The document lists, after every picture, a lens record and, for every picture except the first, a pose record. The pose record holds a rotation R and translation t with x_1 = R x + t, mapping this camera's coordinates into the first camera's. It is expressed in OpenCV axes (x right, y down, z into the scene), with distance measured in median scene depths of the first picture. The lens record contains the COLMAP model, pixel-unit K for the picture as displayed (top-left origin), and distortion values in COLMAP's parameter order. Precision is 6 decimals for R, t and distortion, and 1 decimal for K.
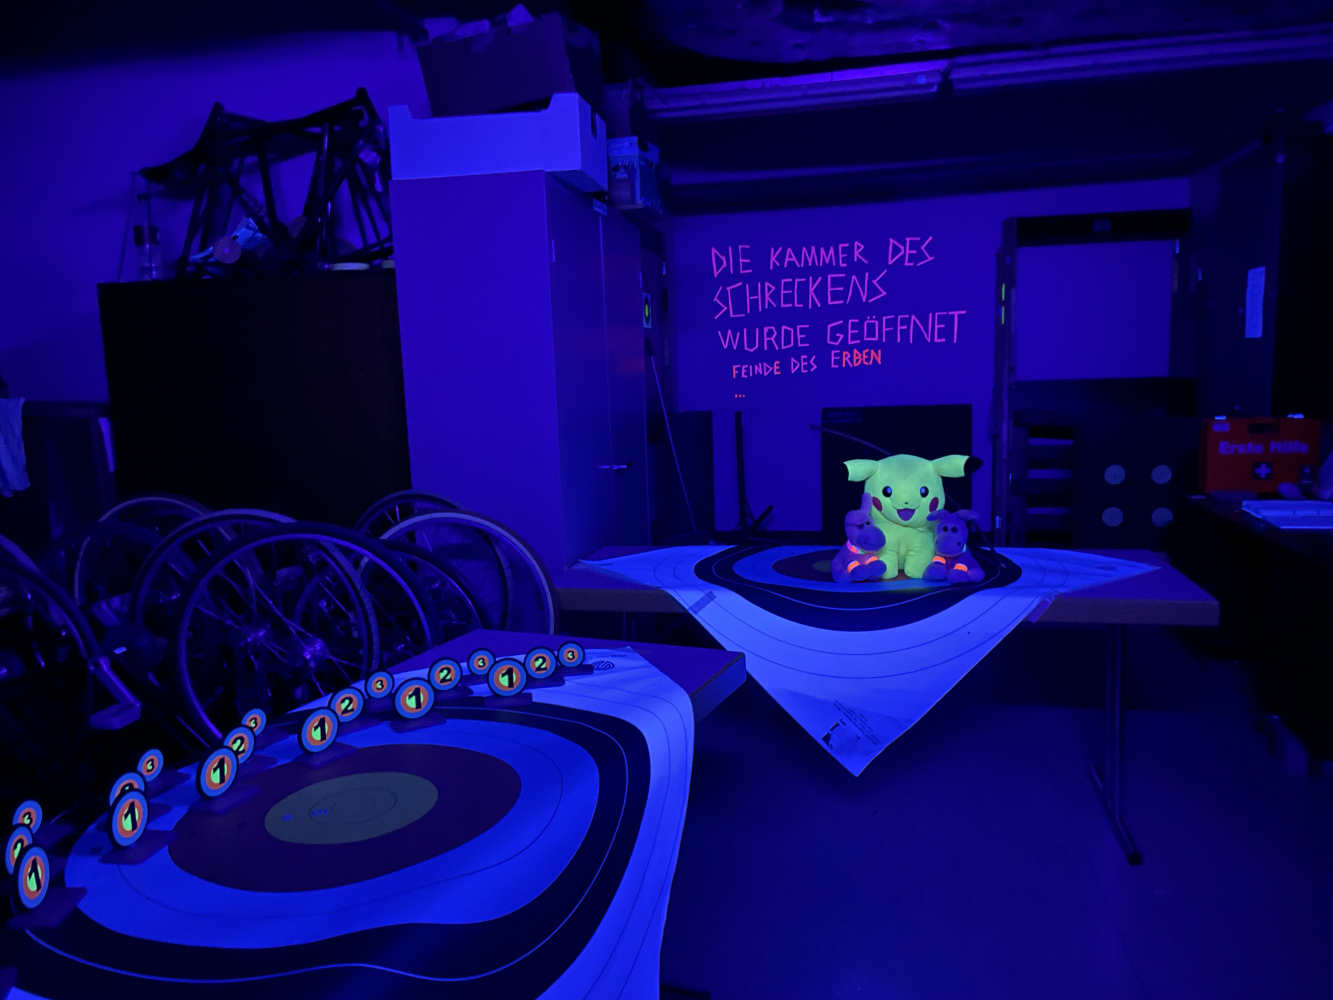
lens RADIAL K [[996.9, 0, 666.7], [0, 996.9, 515.7], [0, 0, 1]] dist [0.087125, -0.115929]
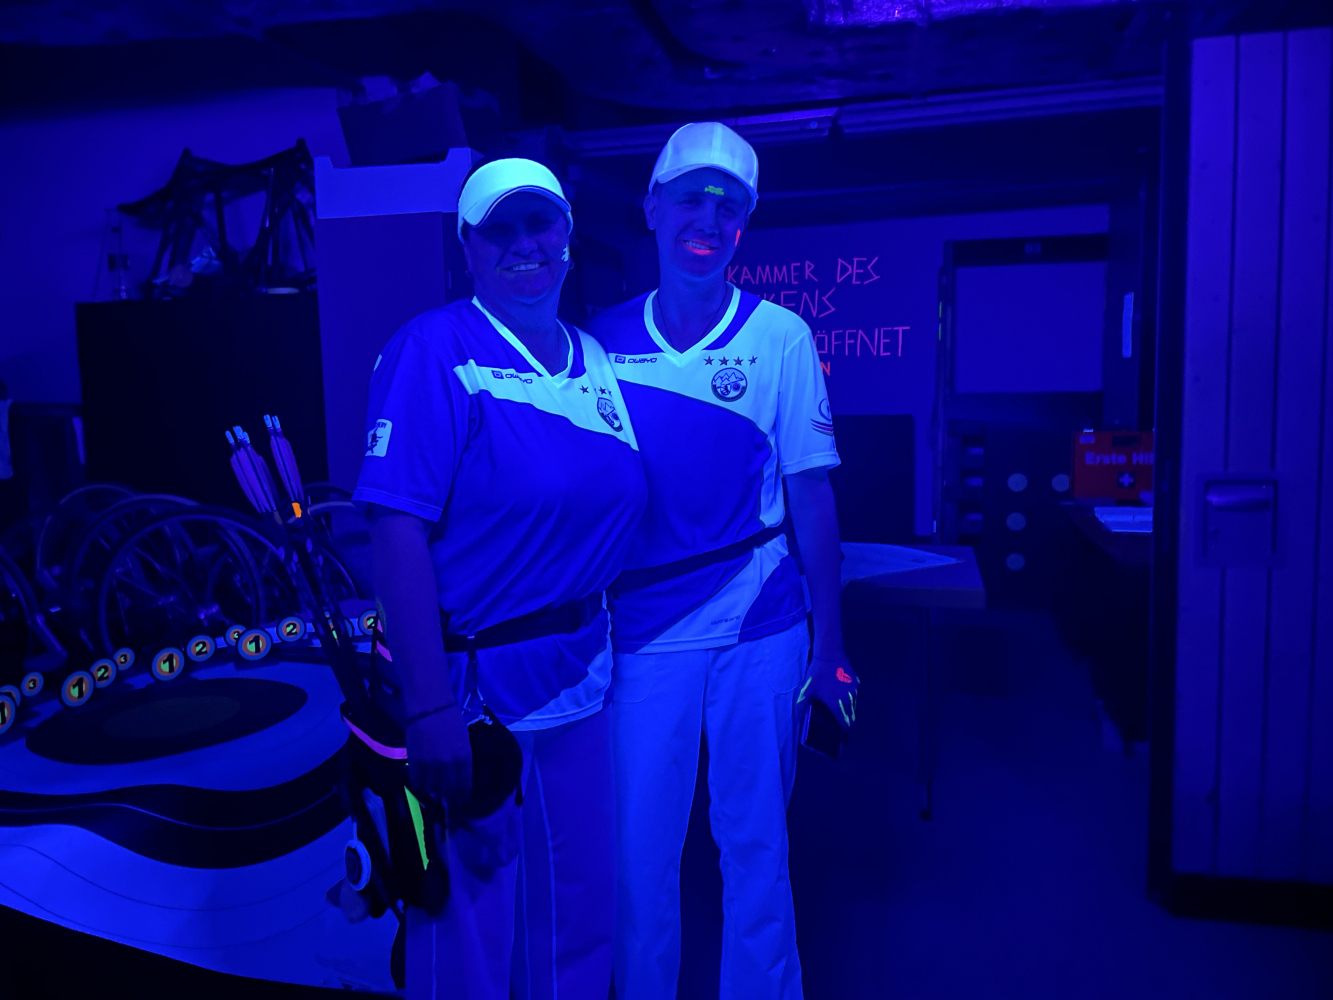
lens RADIAL K [[1007.3, 0, 660.2], [0, 1007.3, 483.3], [0, 0, 1]] dist [0.096390, -0.126075]
pose [[0.998685, 0.016114, -0.048670, 0.165166], [-0.017922, 0.999156, -0.036950, 0.010068], [0.048034, 0.037774, 0.998131, -0.134255]]
